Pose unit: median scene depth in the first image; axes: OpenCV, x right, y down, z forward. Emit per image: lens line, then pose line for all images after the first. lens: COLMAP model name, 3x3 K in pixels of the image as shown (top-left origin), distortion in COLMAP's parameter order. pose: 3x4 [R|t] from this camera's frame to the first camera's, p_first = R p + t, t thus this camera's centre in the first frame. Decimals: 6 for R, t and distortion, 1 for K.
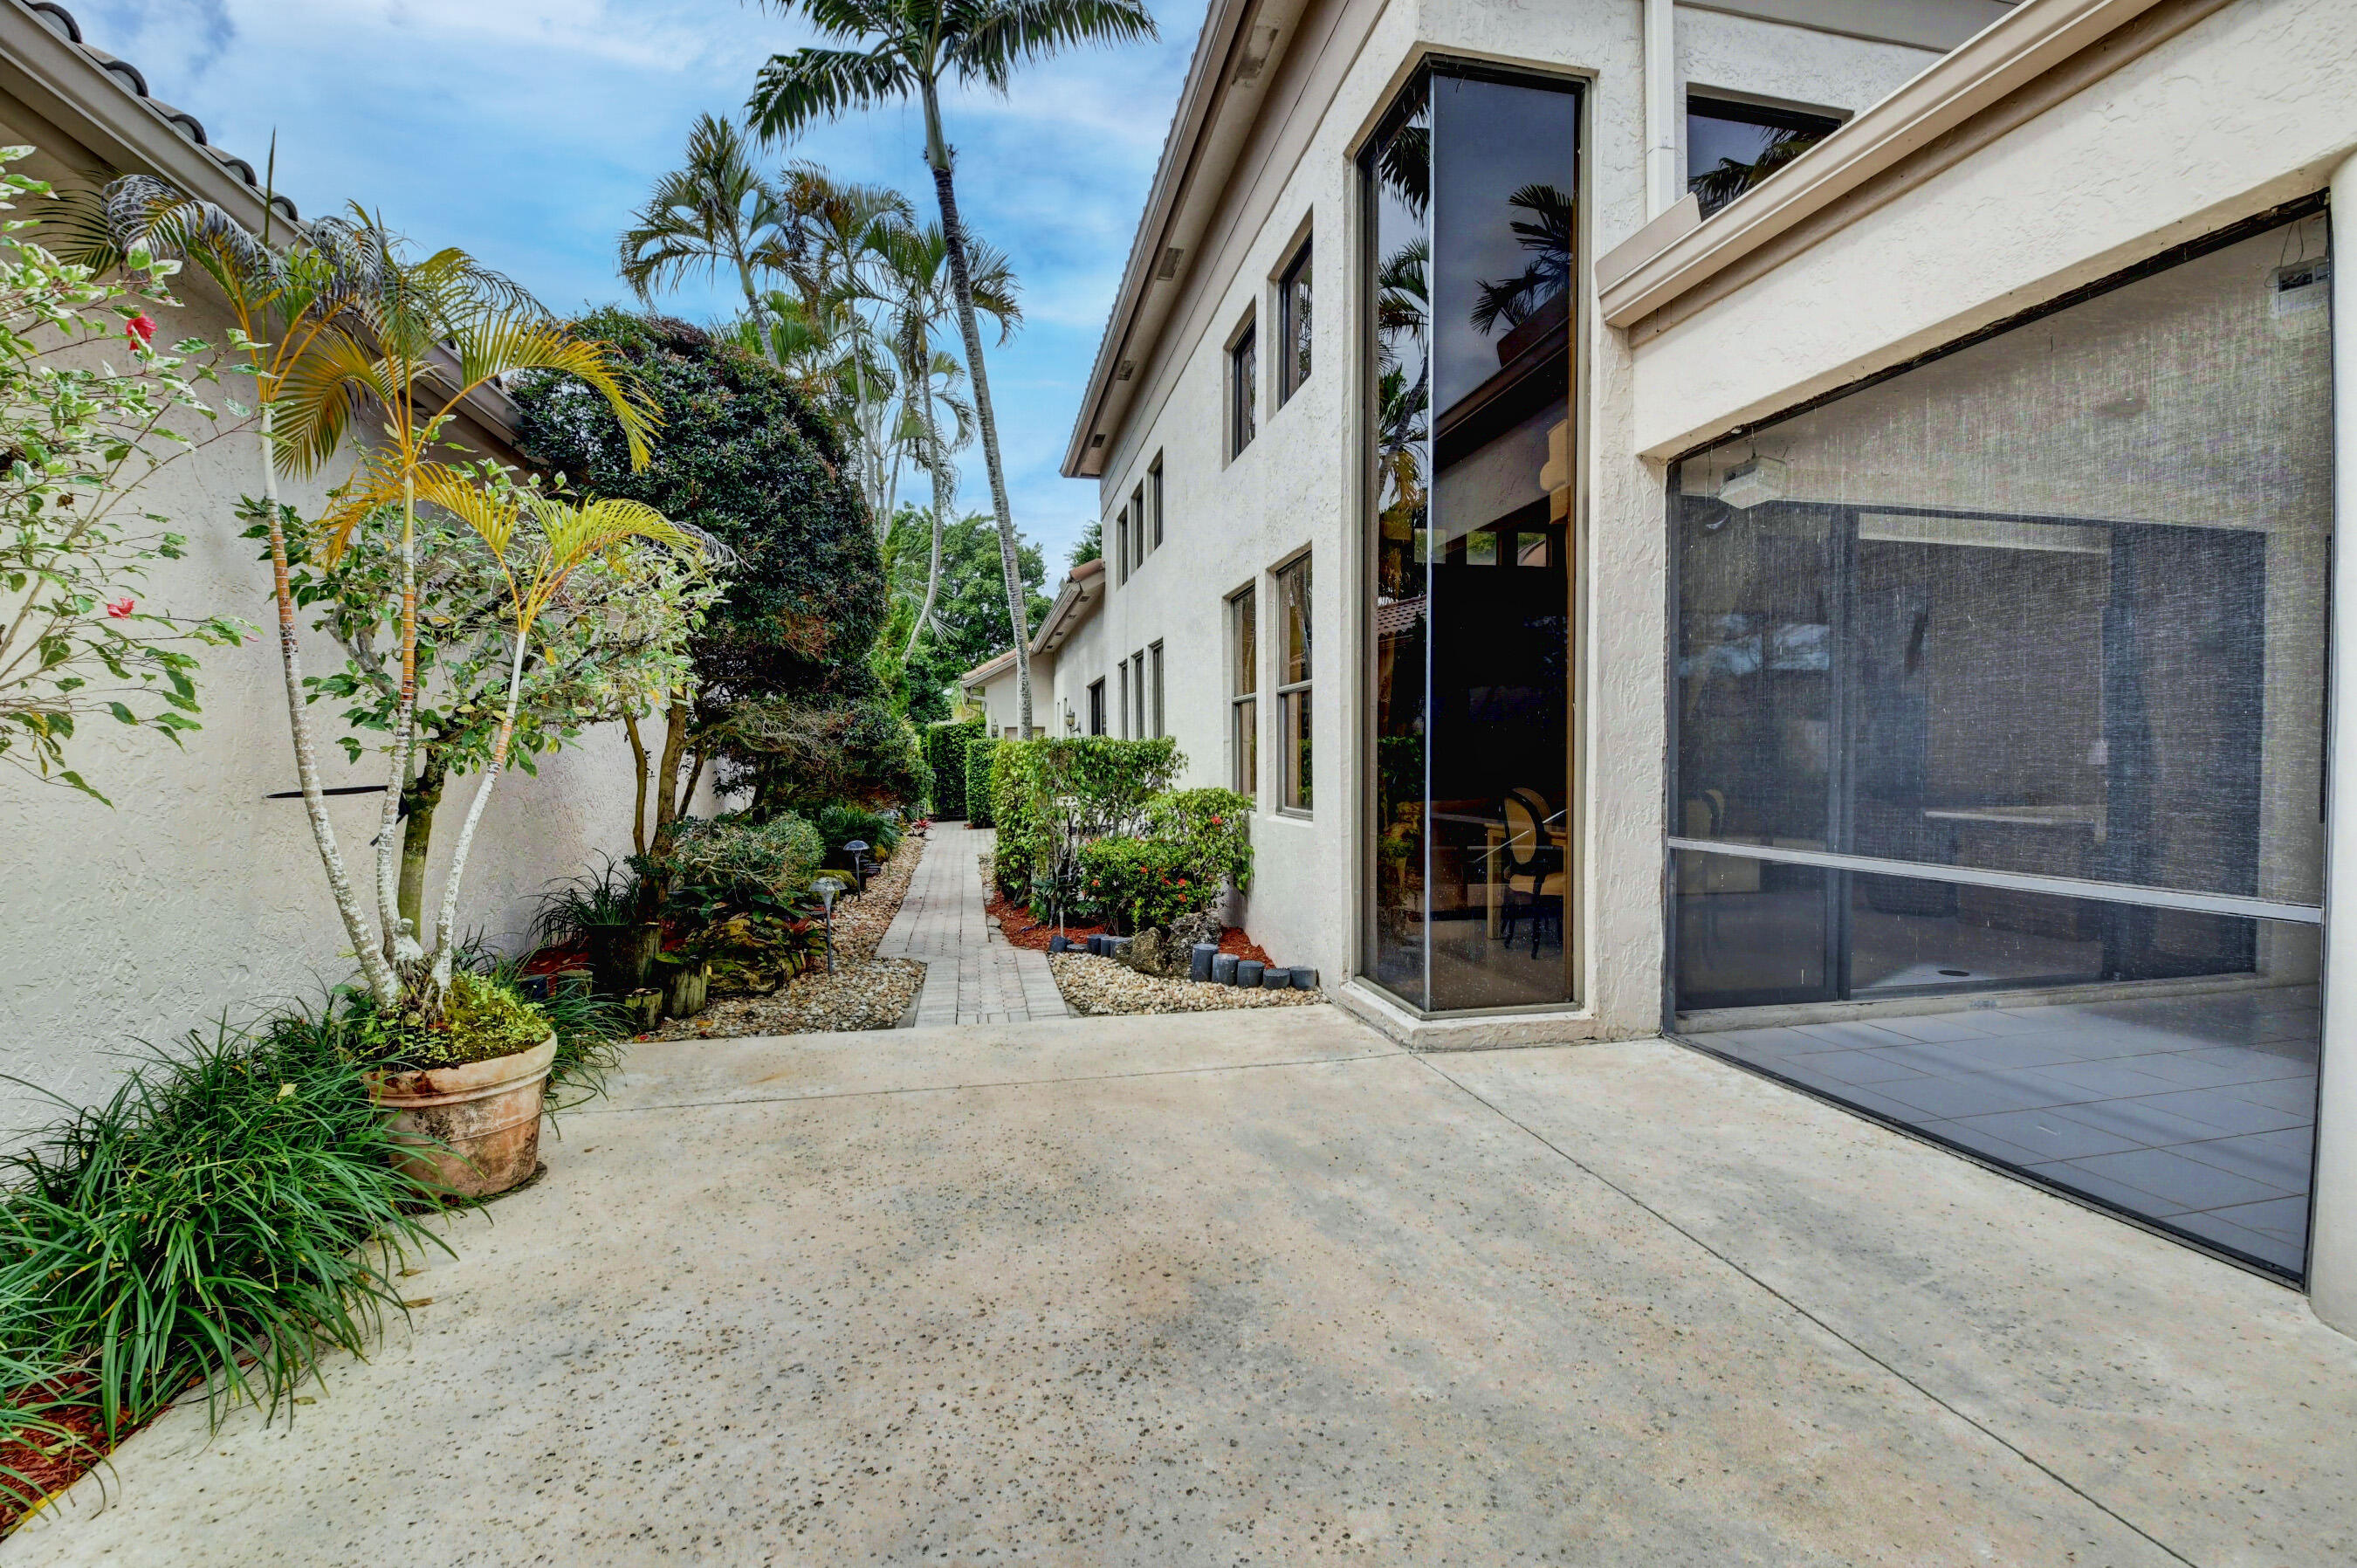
lens RADIAL K [[1036.6, 0, 1183.5], [0, 1036.6, 789.9], [0, 0, 1]] dist [-0.006223, -0.012796]
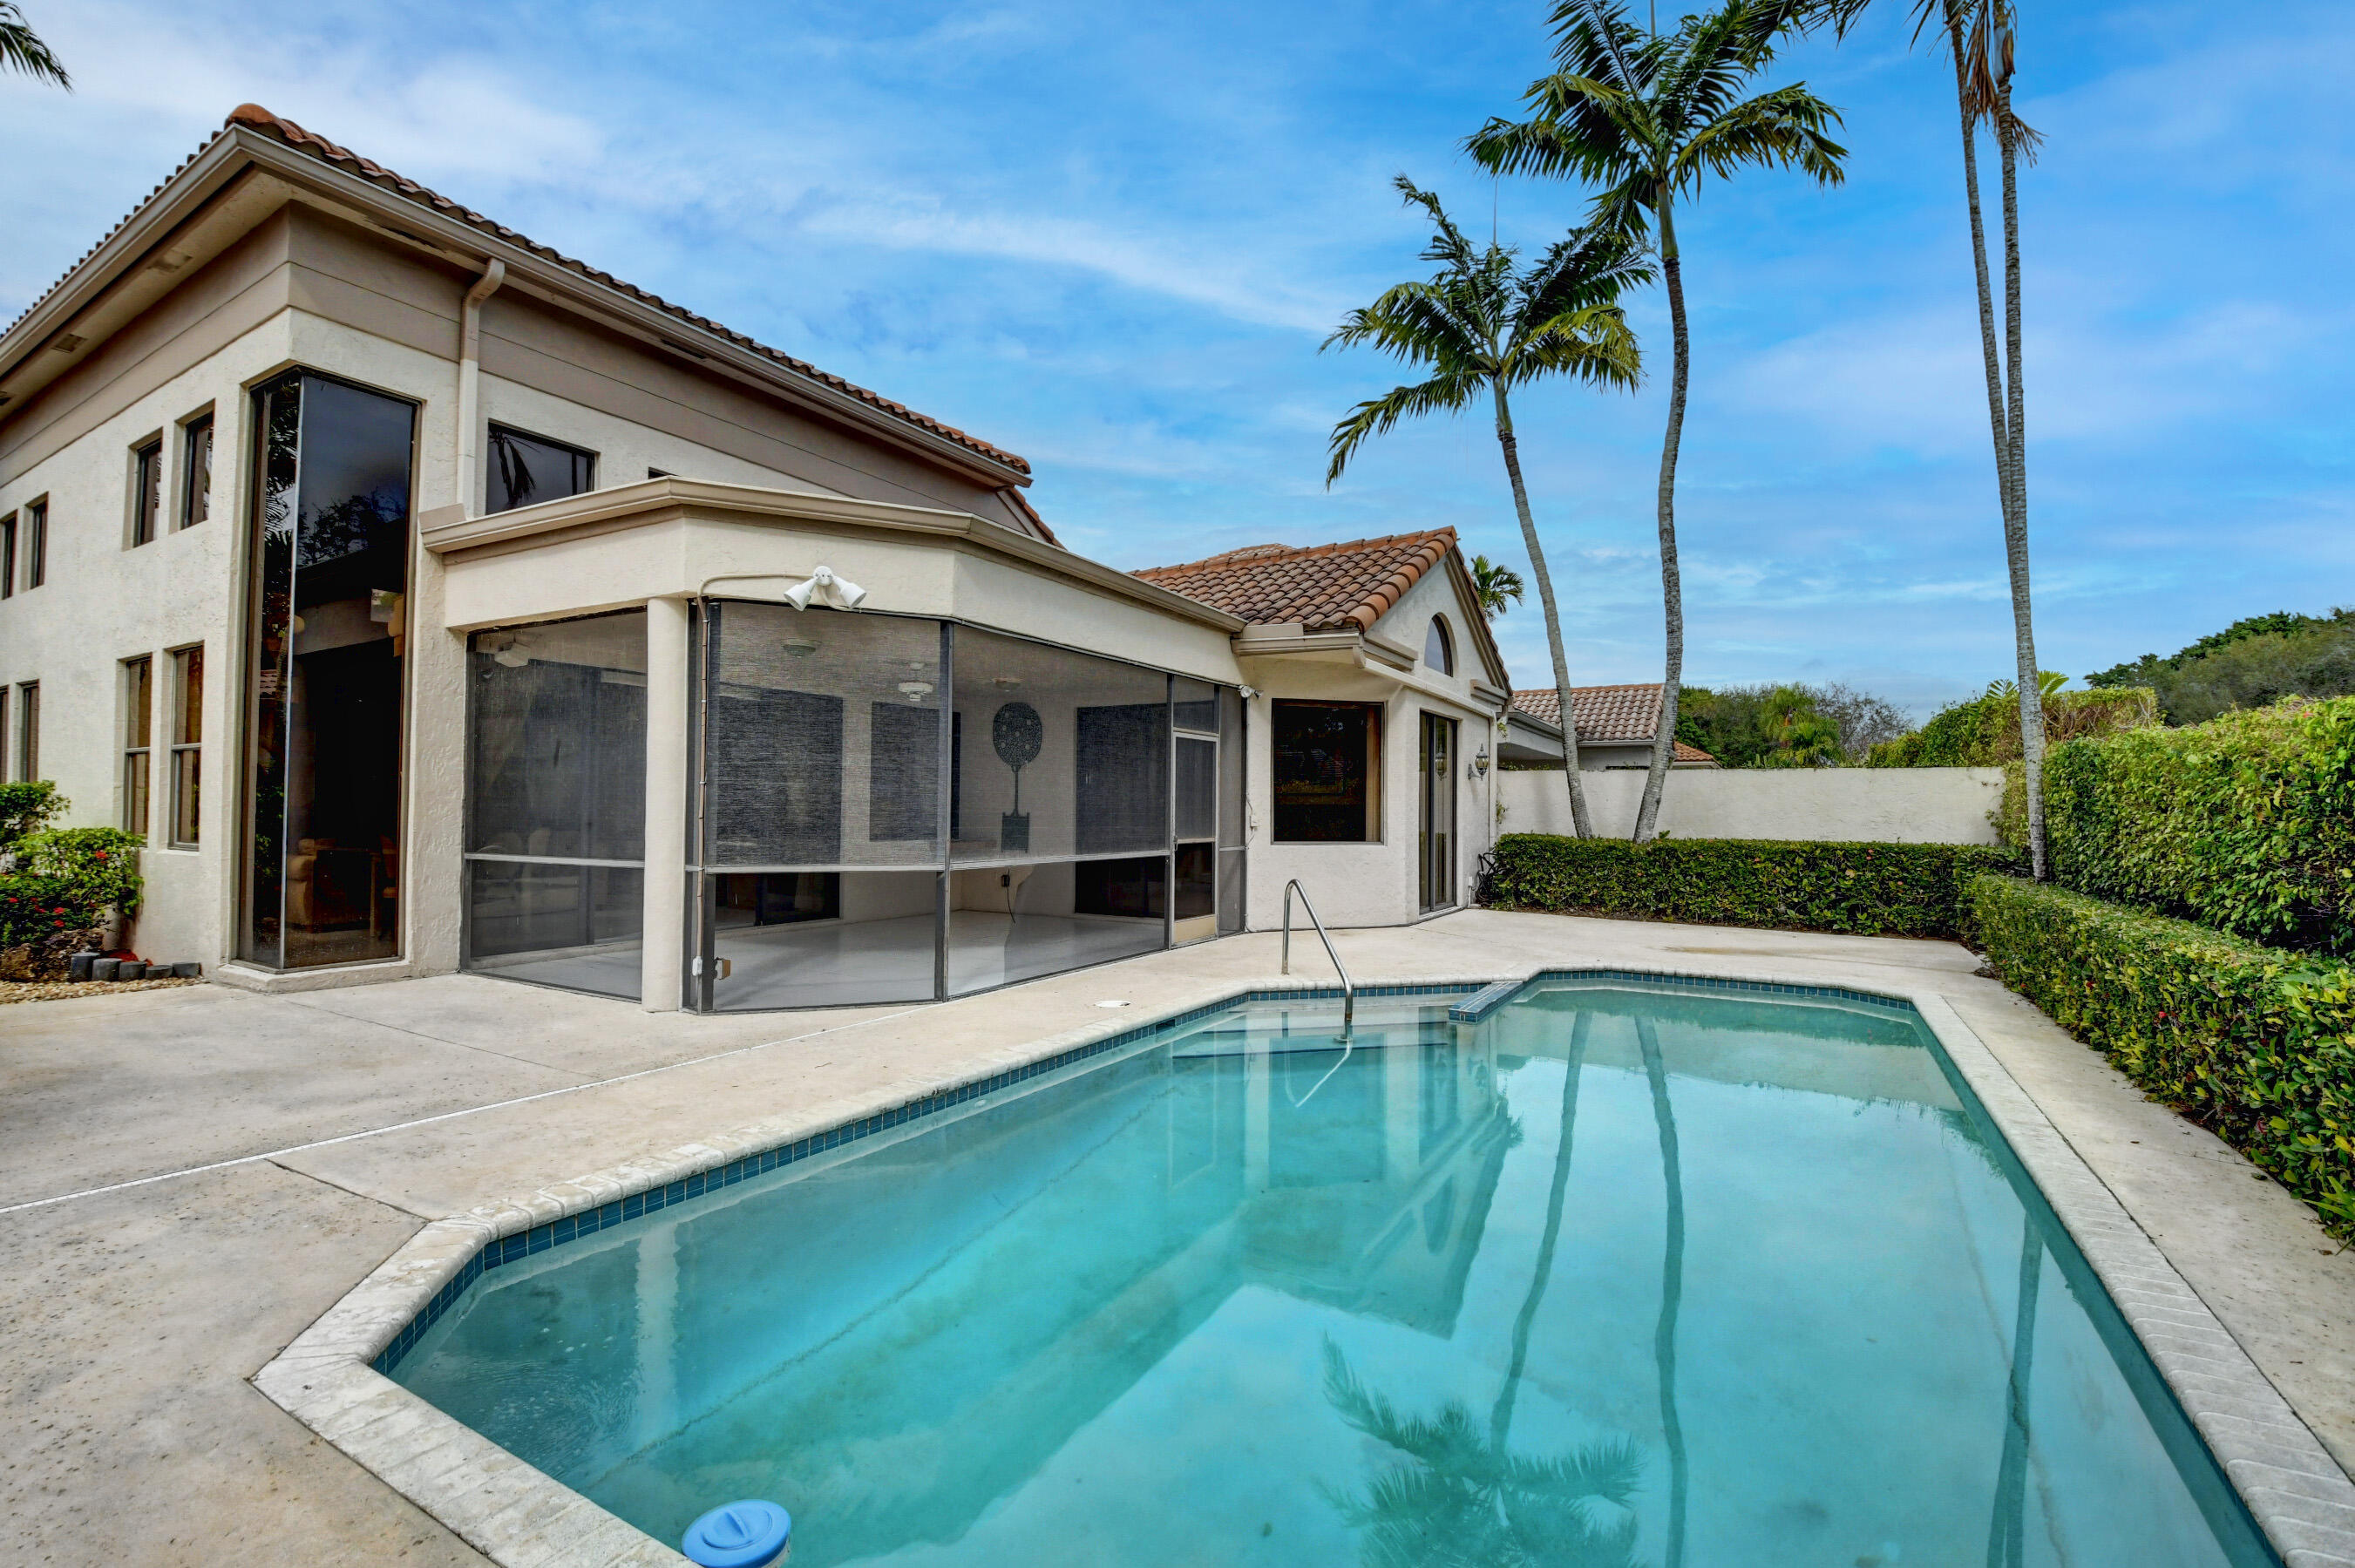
lens RADIAL K [[1041.6, 0, 1173.8], [0, 1041.6, 787.0], [0, 0, 1]] dist [-0.019541, -0.005386]
pose [[0.669709, 0.025806, 0.742175, -0.008039], [0.012183, 0.998880, -0.045726, 0.023067], [-0.742524, 0.039665, 0.668644, -0.774930]]
